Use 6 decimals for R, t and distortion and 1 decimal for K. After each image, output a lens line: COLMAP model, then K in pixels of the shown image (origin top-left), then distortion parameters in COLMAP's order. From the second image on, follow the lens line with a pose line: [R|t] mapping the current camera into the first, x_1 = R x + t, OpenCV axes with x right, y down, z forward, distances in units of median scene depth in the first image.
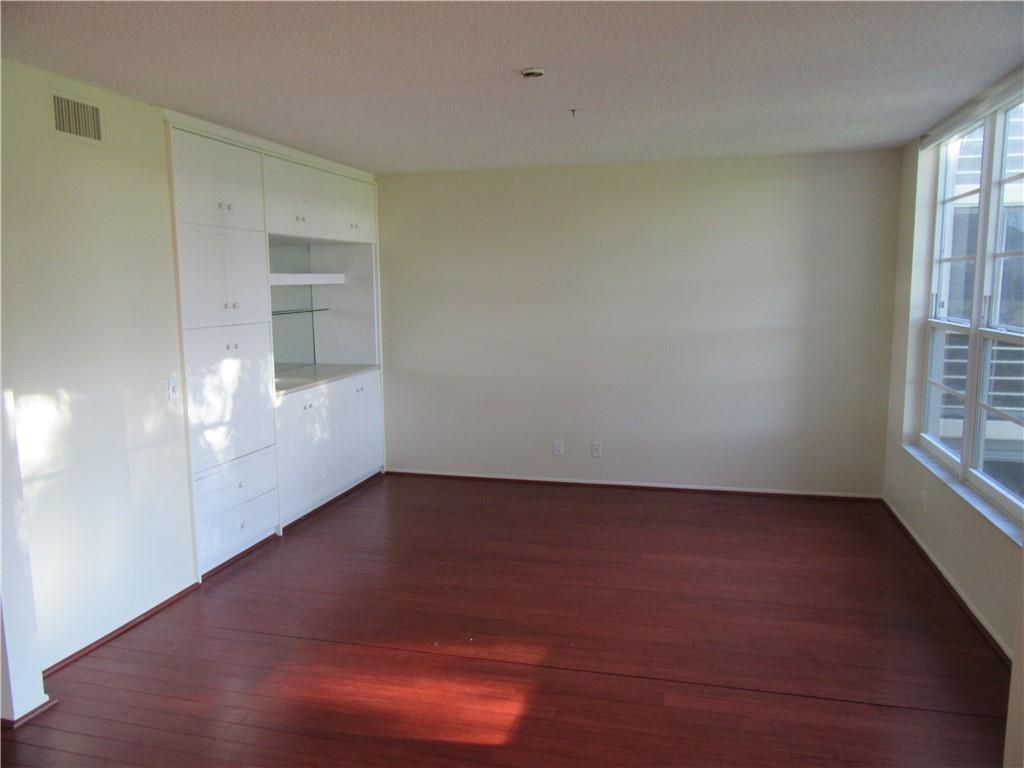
lens RADIAL K [[751.2, 0, 514.1], [0, 751.2, 383.5], [0, 0, 1]] dist [-0.013688, 0.005922]
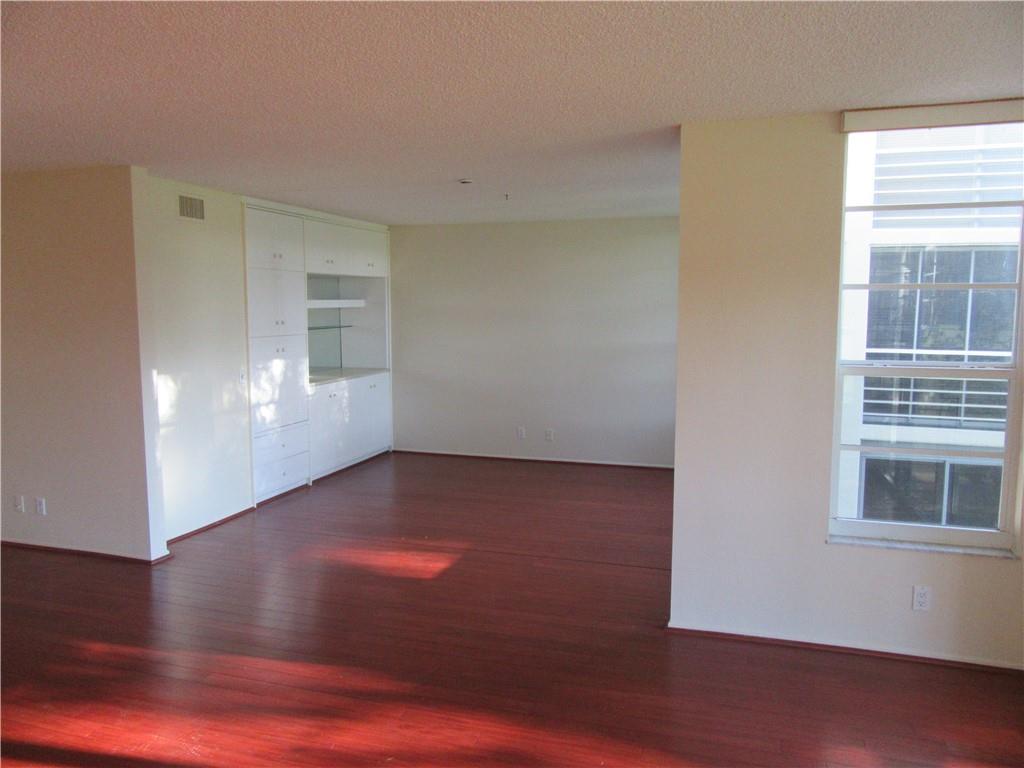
lens RADIAL K [[751.2, 0, 514.1], [0, 751.2, 383.5], [0, 0, 1]] dist [-0.013688, 0.005922]
pose [[0.998433, 0.014557, -0.054035, 0.146379], [-0.015994, 0.999528, -0.026247, 0.042688], [0.053627, 0.027070, 0.998194, -0.399612]]
